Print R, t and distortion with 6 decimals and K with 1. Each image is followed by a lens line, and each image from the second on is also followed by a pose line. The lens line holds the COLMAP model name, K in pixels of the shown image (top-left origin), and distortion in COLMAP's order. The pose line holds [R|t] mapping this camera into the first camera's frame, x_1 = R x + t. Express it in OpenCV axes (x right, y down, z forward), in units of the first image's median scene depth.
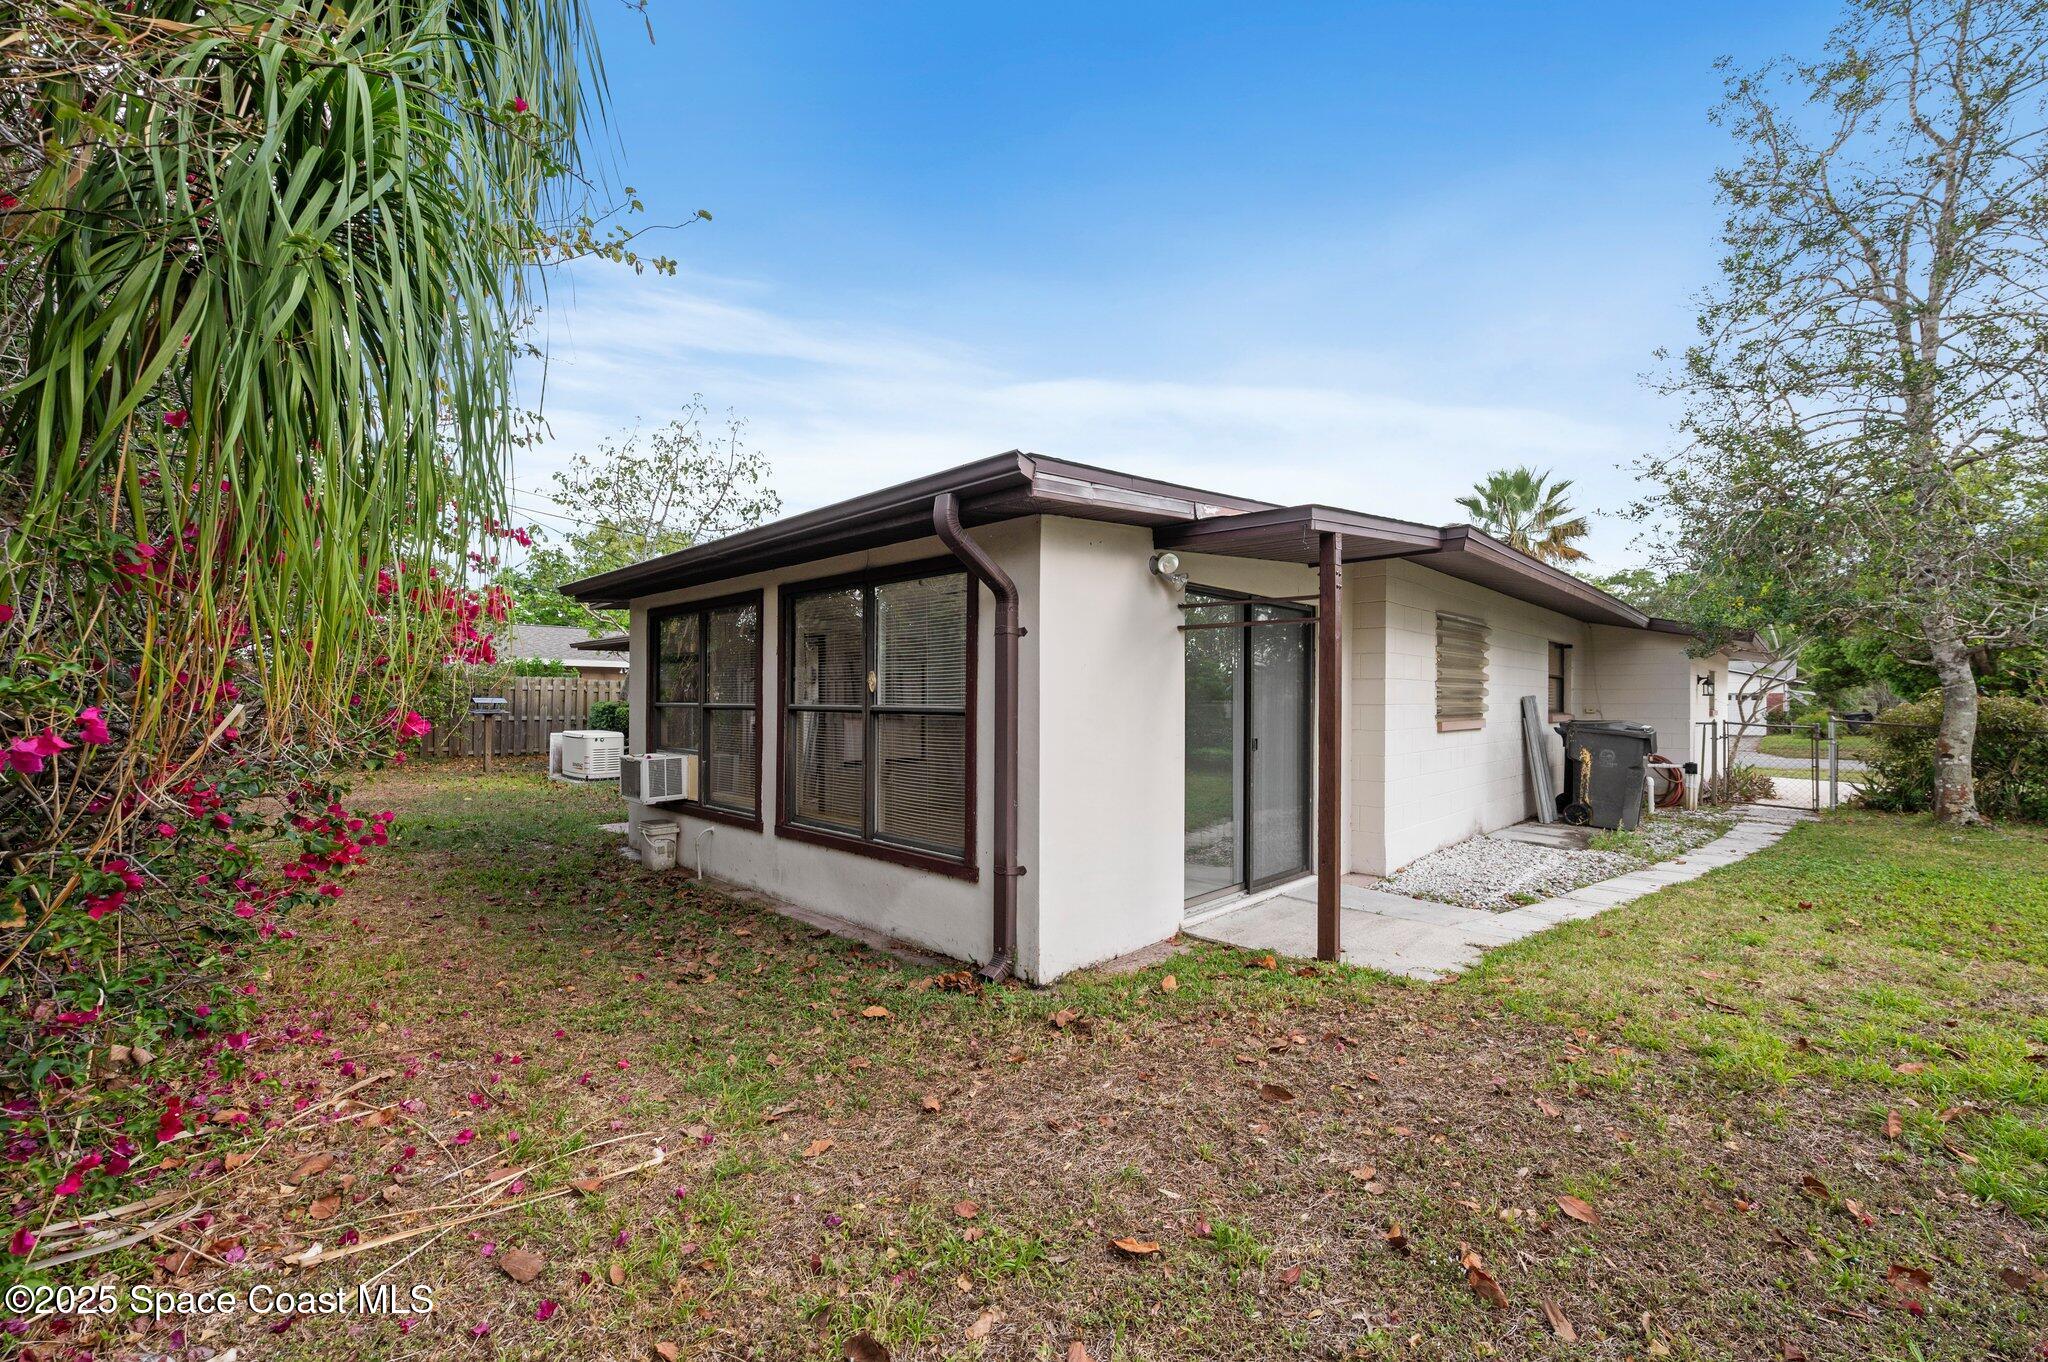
lens RADIAL K [[844.6, 0, 1052.1], [0, 844.6, 692.5], [0, 0, 1]] dist [0.000118, -0.000169]
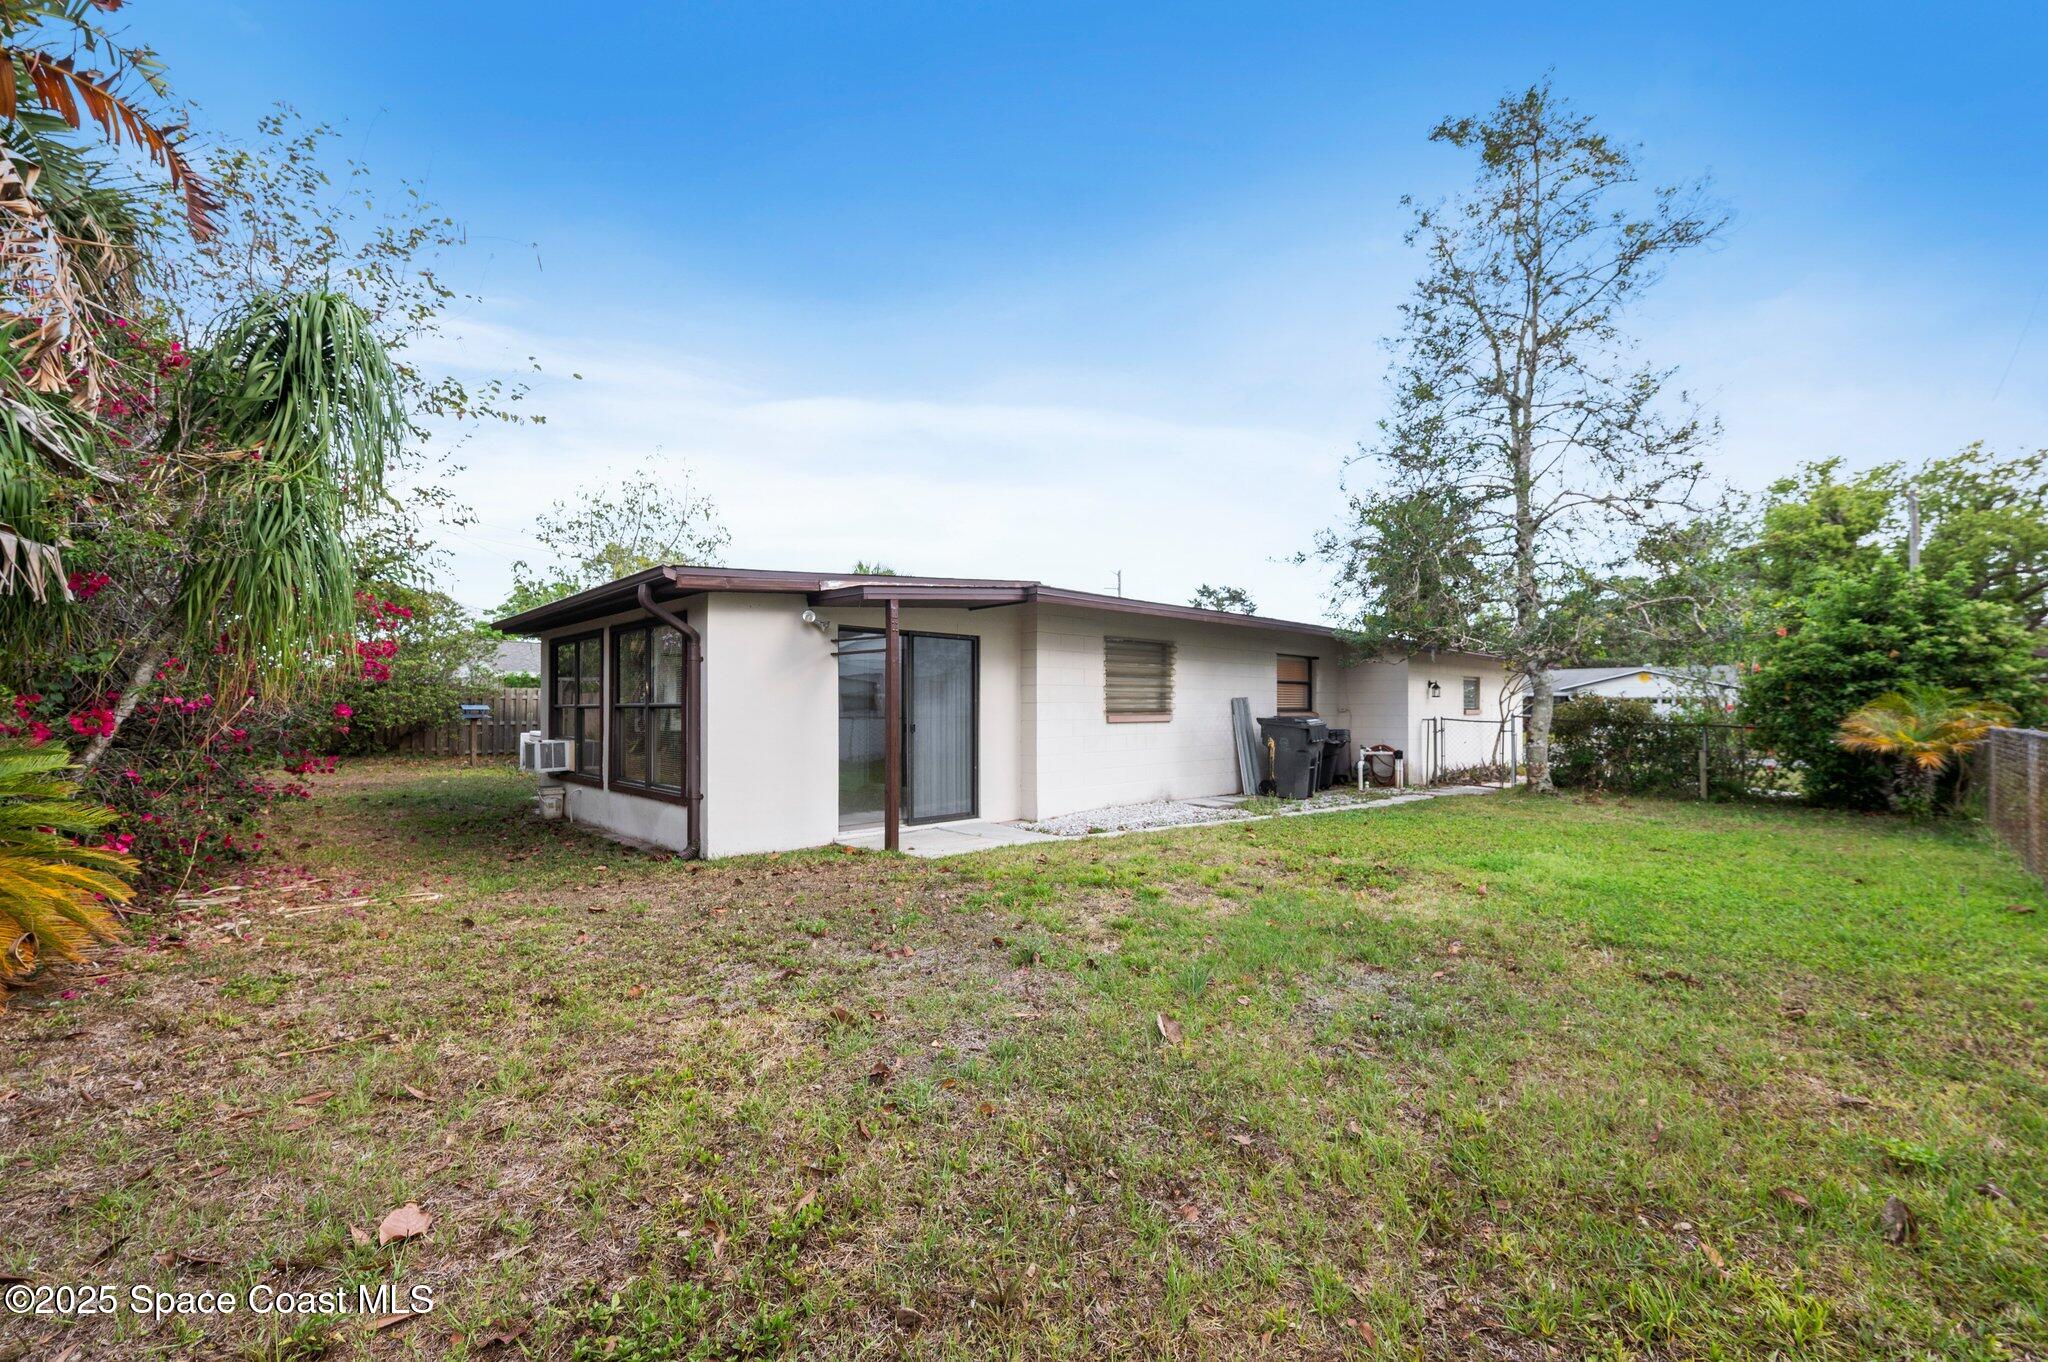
lens RADIAL K [[813.2, 0, 1026.0], [0, 813.2, 697.0], [0, 0, 1]] dist [-0.000318, 0.000037]
pose [[0.999614, -0.005834, -0.027146, 0.404939], [0.005733, 0.999976, -0.003803, 0.009176], [0.027167, 0.003646, 0.999624, -0.392371]]
